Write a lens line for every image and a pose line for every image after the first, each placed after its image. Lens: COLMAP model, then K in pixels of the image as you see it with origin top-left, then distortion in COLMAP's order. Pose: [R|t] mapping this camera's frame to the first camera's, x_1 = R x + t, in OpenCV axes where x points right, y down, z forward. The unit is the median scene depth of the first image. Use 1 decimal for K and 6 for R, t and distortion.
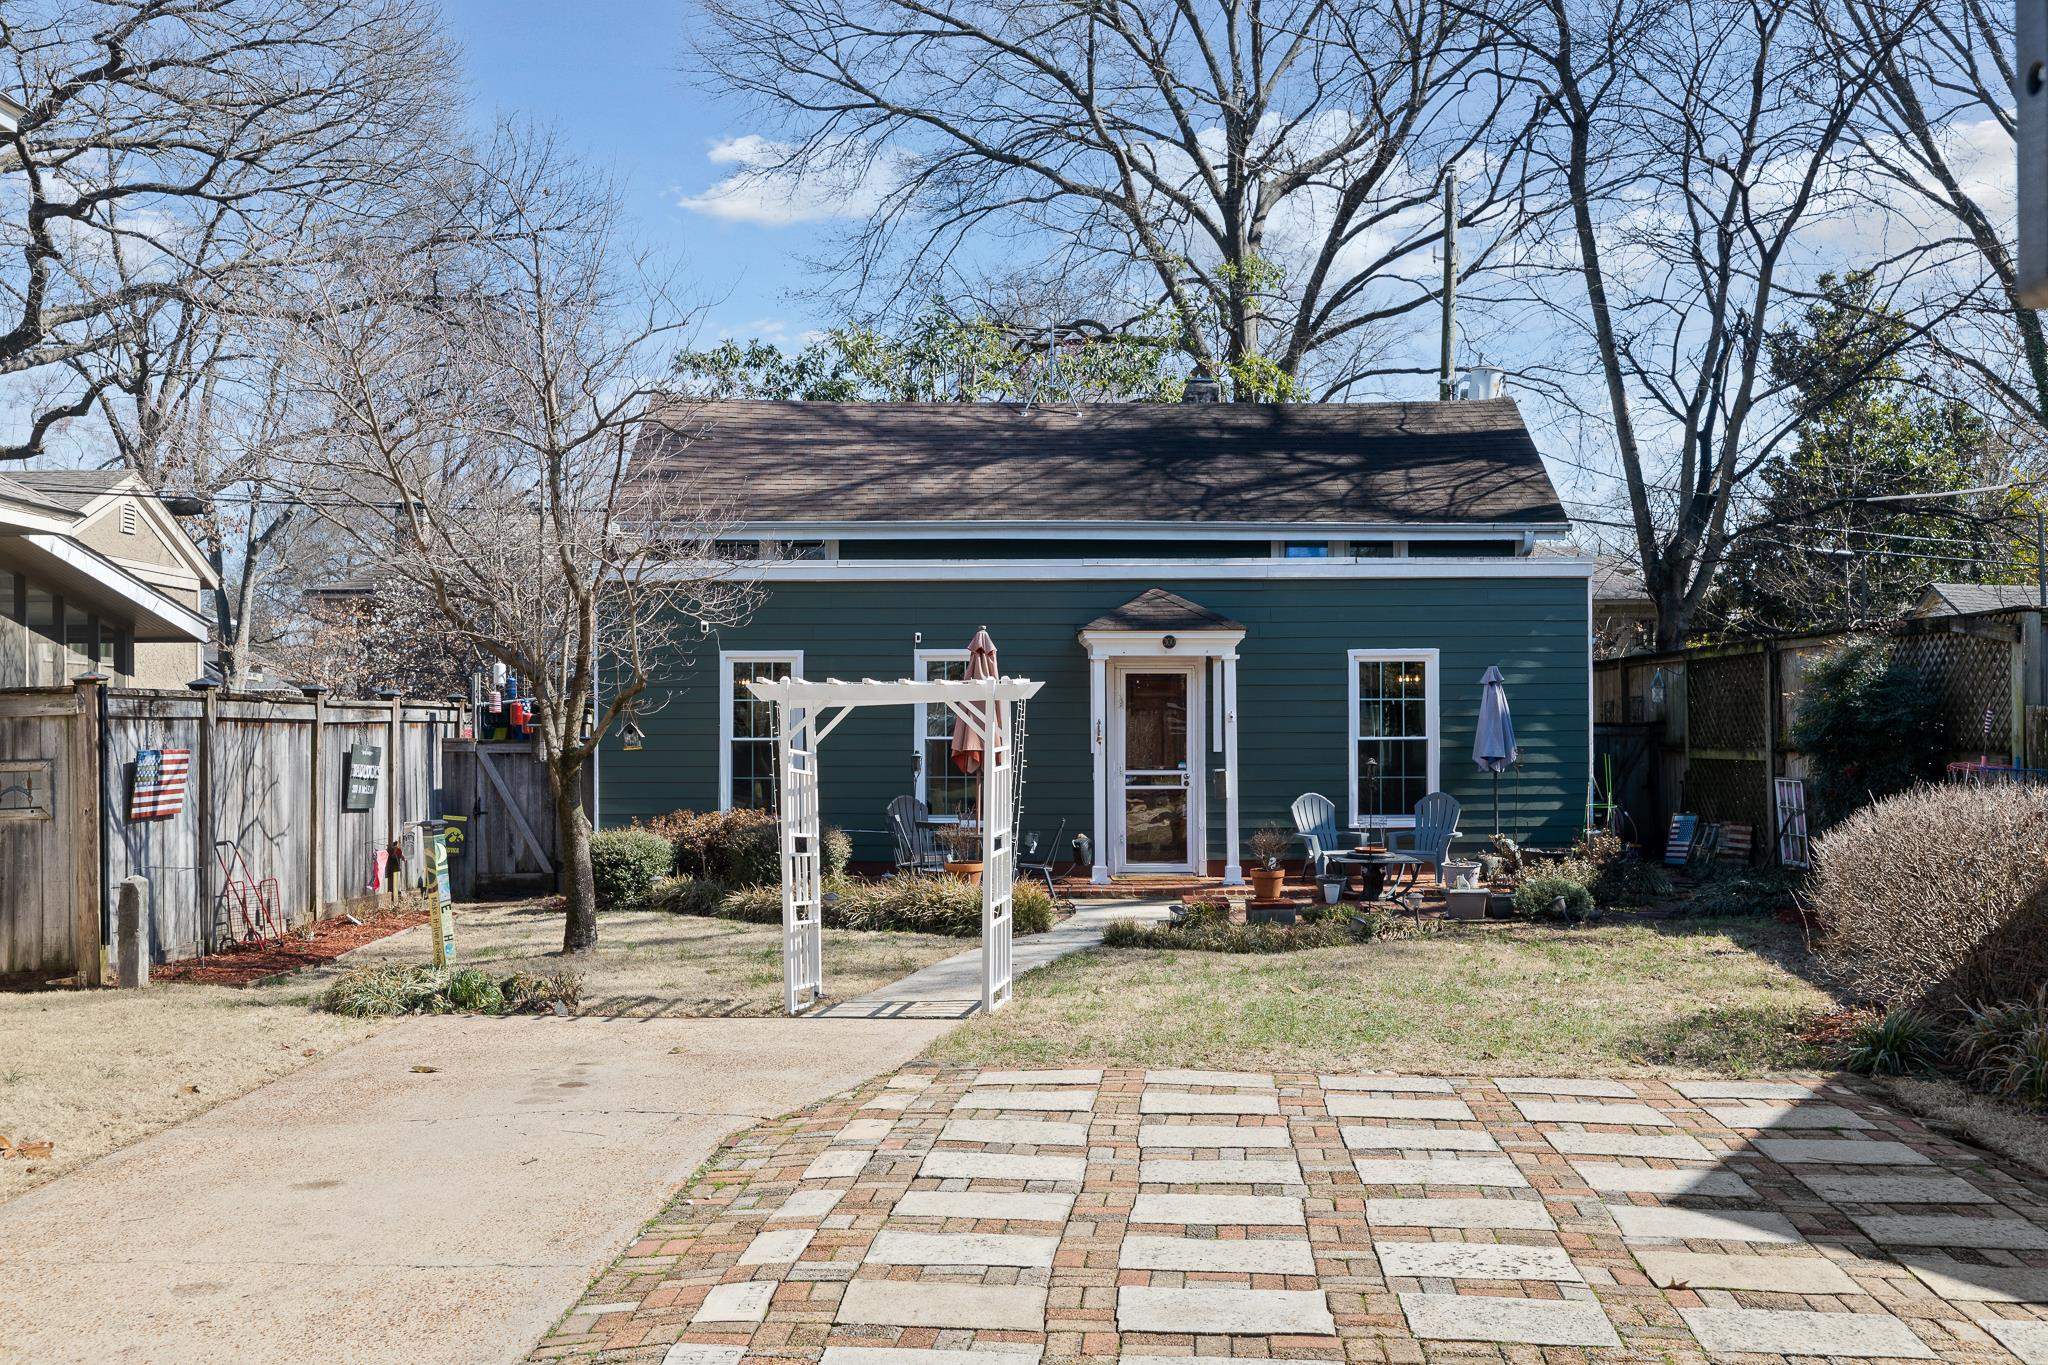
lens RADIAL K [[1987.1, 0, 1030.6], [0, 1987.1, 706.3], [0, 0, 1]] dist [-0.007517, -0.000467]
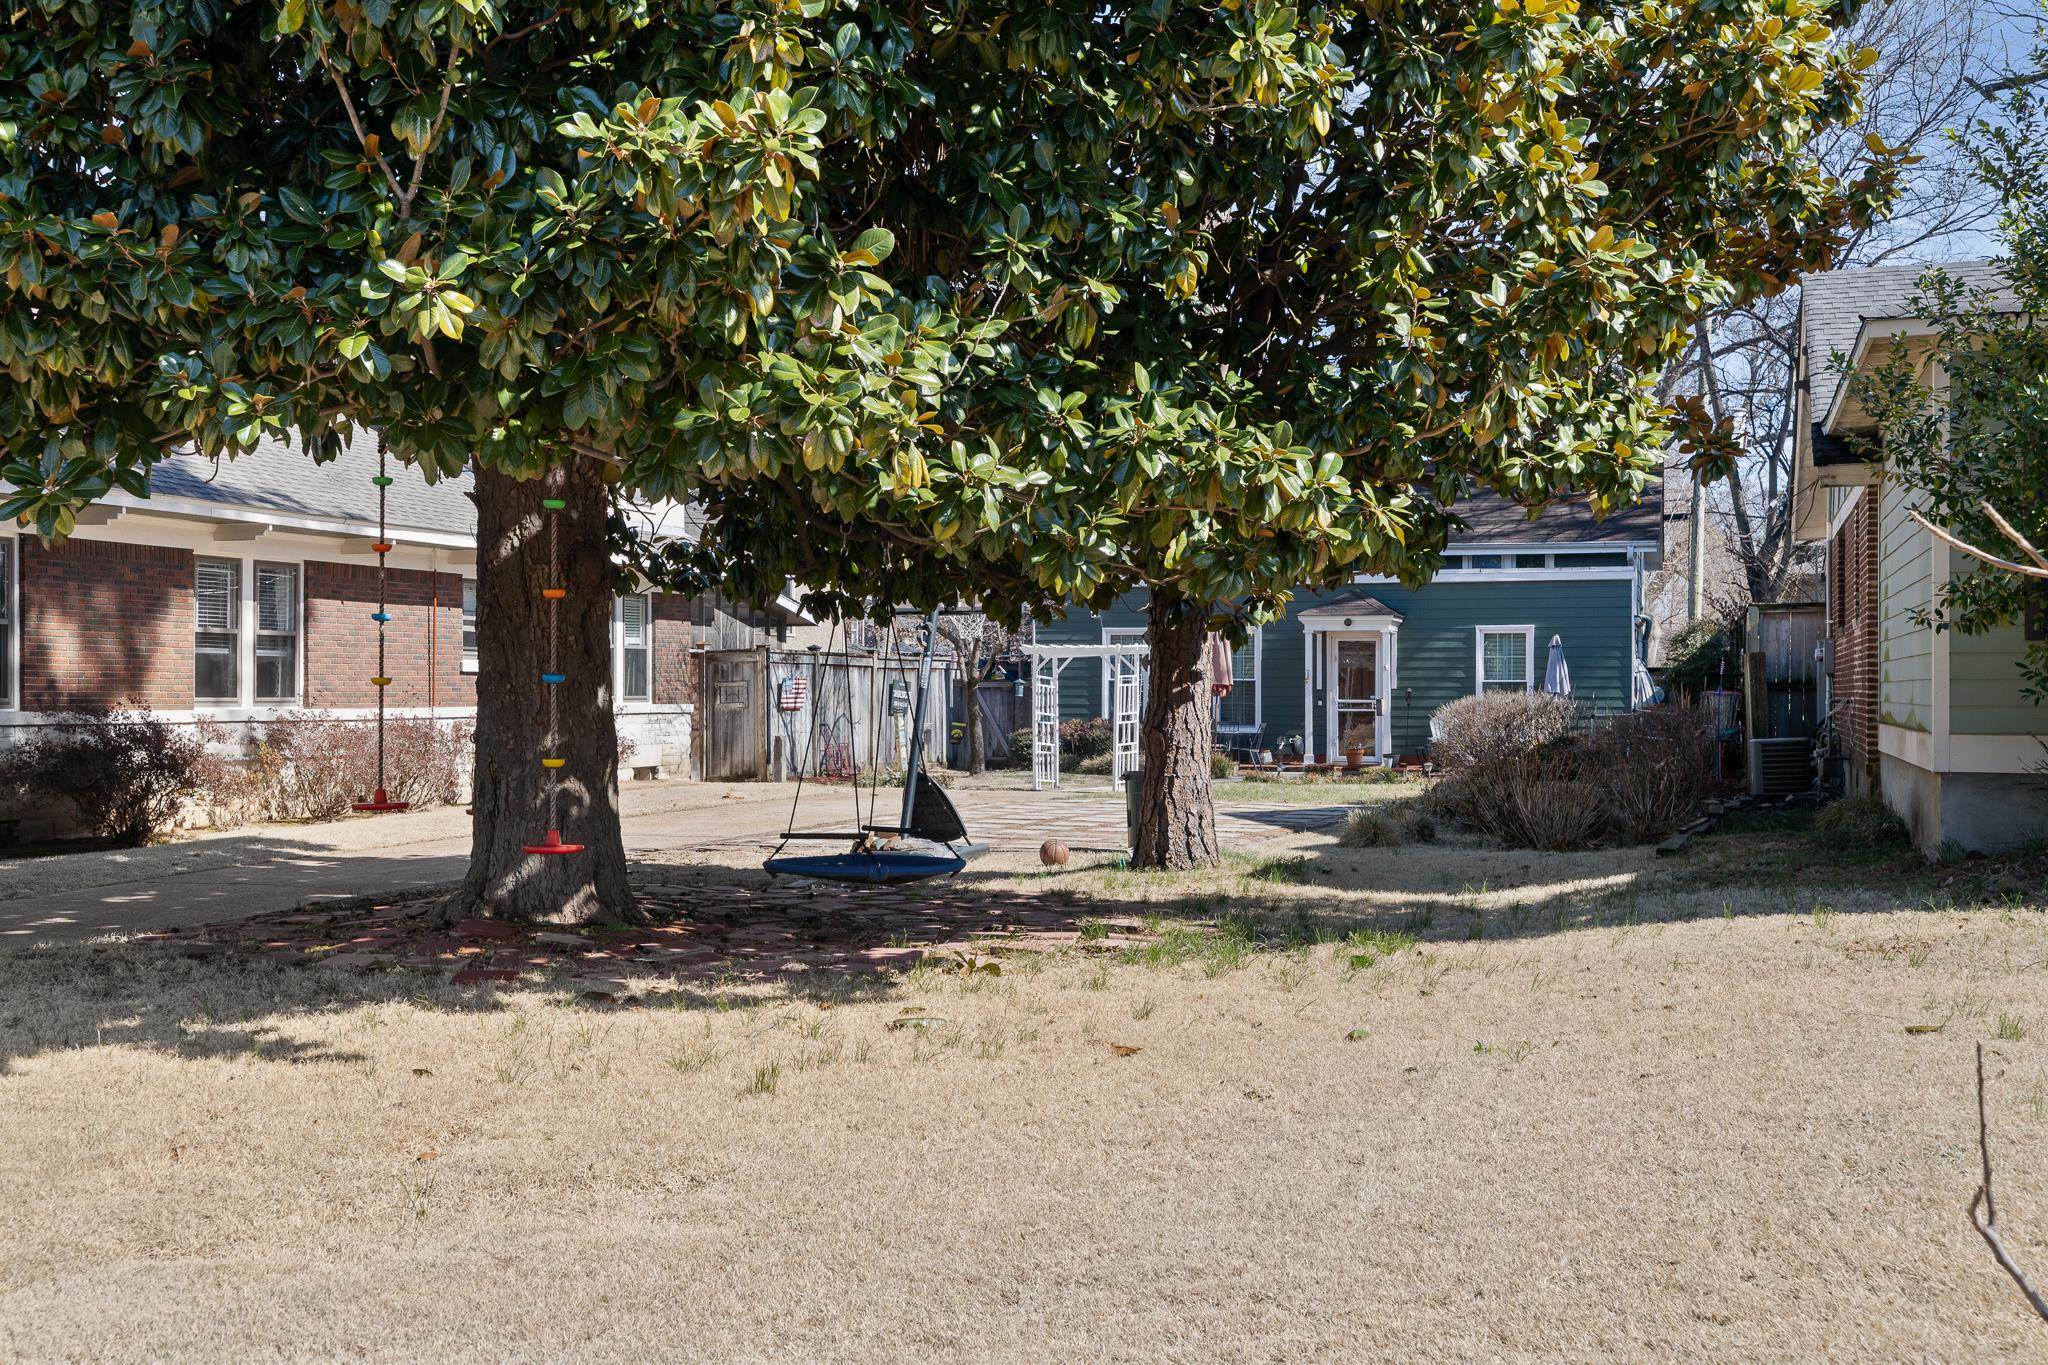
lens RADIAL K [[1987.1, 0, 1030.6], [0, 1987.1, 706.3], [0, 0, 1]] dist [-0.007517, -0.000467]
pose [[0.949252, 0.008512, -0.314403, 0.323874], [-0.003069, 0.999837, 0.017806, 0.009210], [0.314503, -0.015937, 0.949123, -0.646318]]
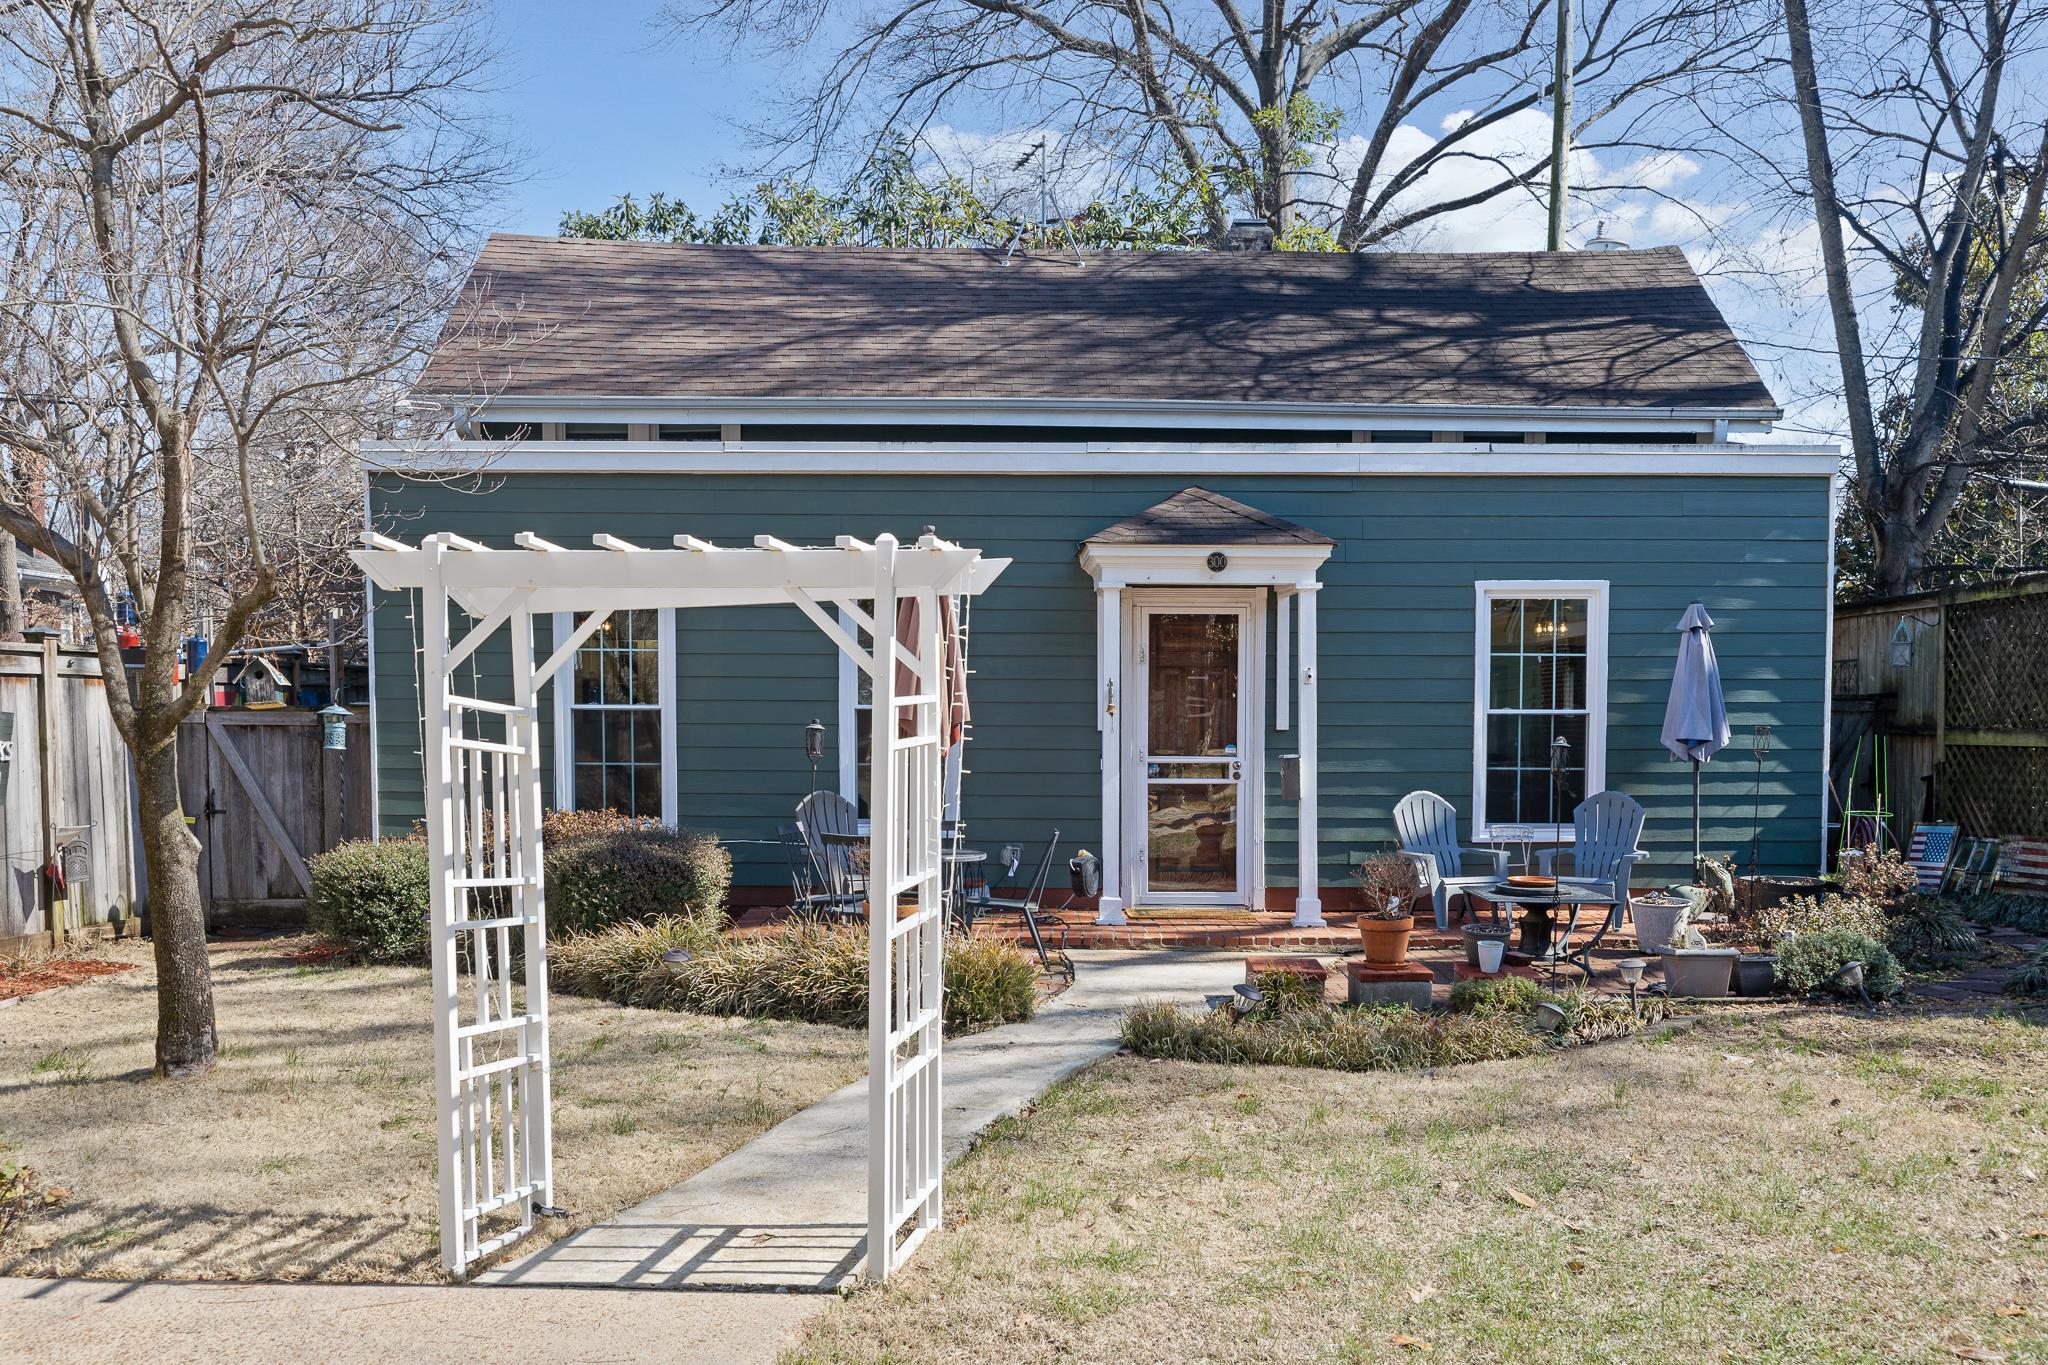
lens RADIAL K [[2084.5, 0, 1024.0], [0, 2084.5, 682.5], [0, 0, 1]] dist [-0.012885, -0.002544]
pose [[0.999981, 0.006090, -0.000825, 0.005799], [-0.006094, 0.999969, -0.004894, 0.010867], [0.000795, 0.004899, 0.999988, 0.285462]]
